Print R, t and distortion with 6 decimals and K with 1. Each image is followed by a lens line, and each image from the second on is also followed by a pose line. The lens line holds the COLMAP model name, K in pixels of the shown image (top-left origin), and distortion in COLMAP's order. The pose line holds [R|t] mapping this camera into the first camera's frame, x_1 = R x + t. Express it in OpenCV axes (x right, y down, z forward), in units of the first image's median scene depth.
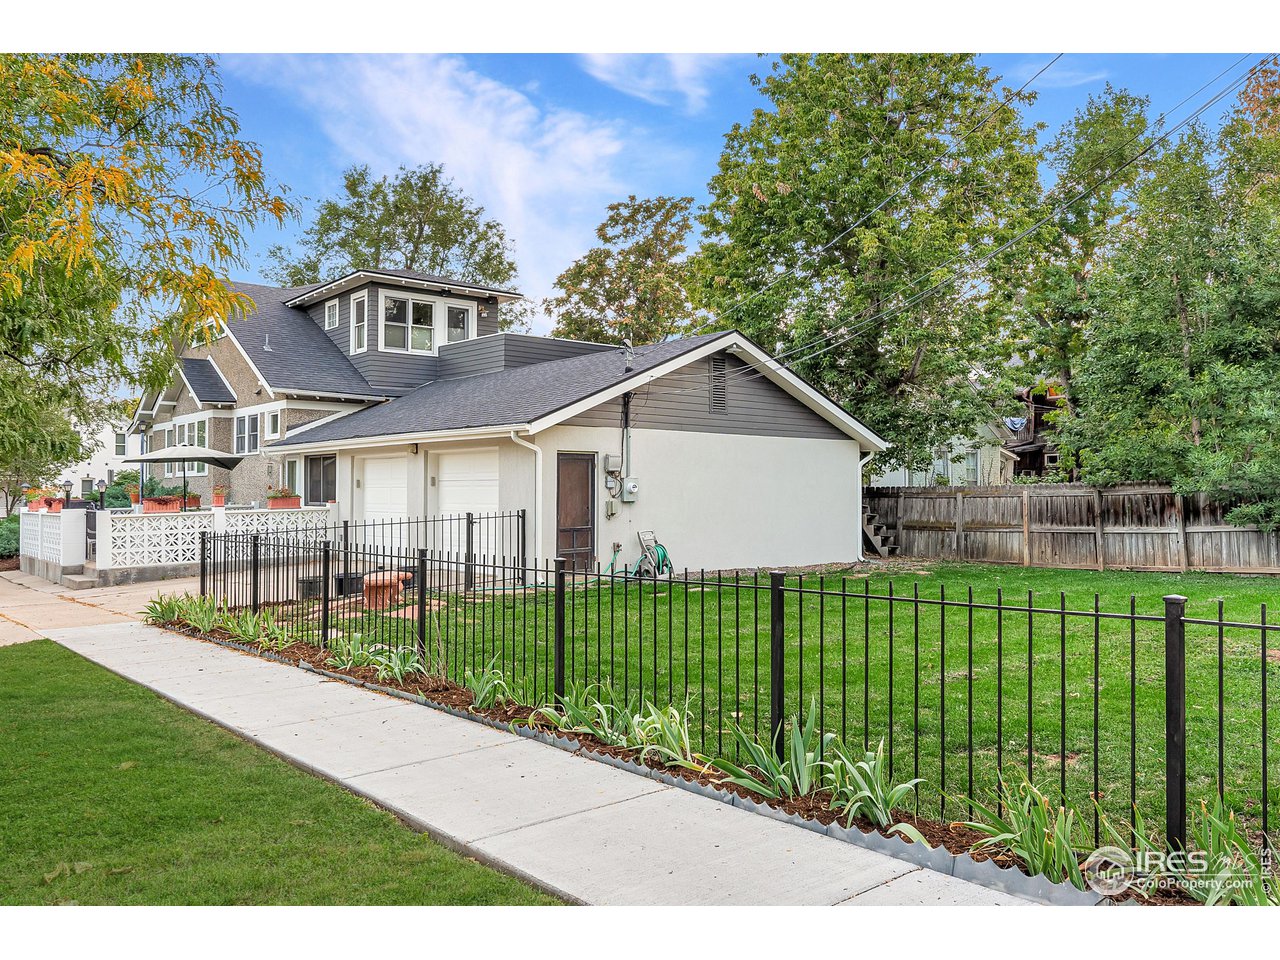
lens RADIAL K [[1001.6, 0, 640.3], [0, 1001.6, 480.2], [0, 0, 1]] dist [-0.003028, -0.000522]
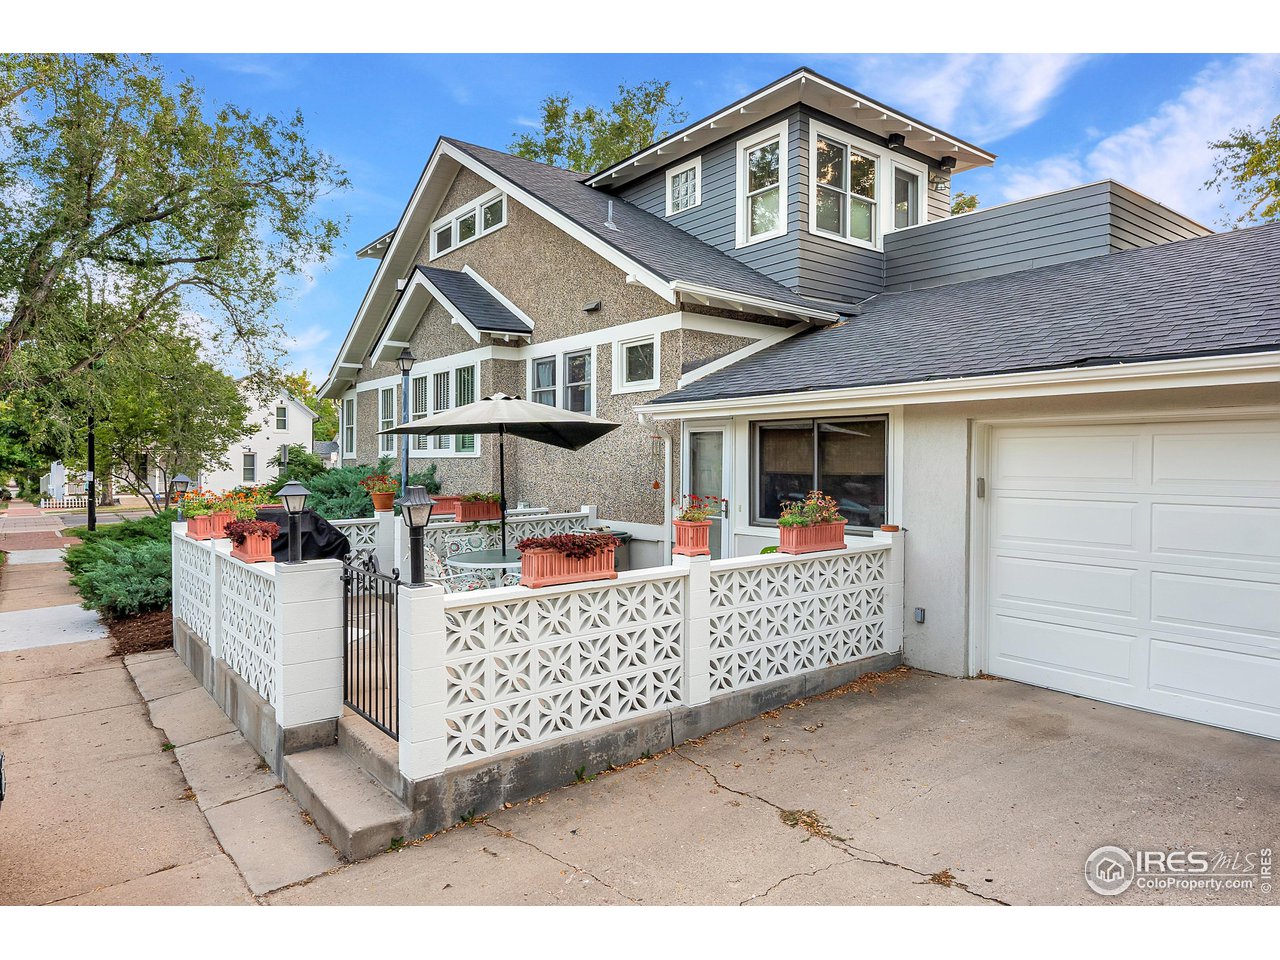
lens RADIAL K [[801.9, 0, 636.8], [0, 801.9, 476.2], [0, 0, 1]] dist [0.008680, 0.001757]
pose [[0.999067, 0.006249, -0.042738, -0.327884], [-0.005008, 0.999565, 0.029065, -0.008002], [0.042901, -0.028824, 0.998663, 0.539194]]
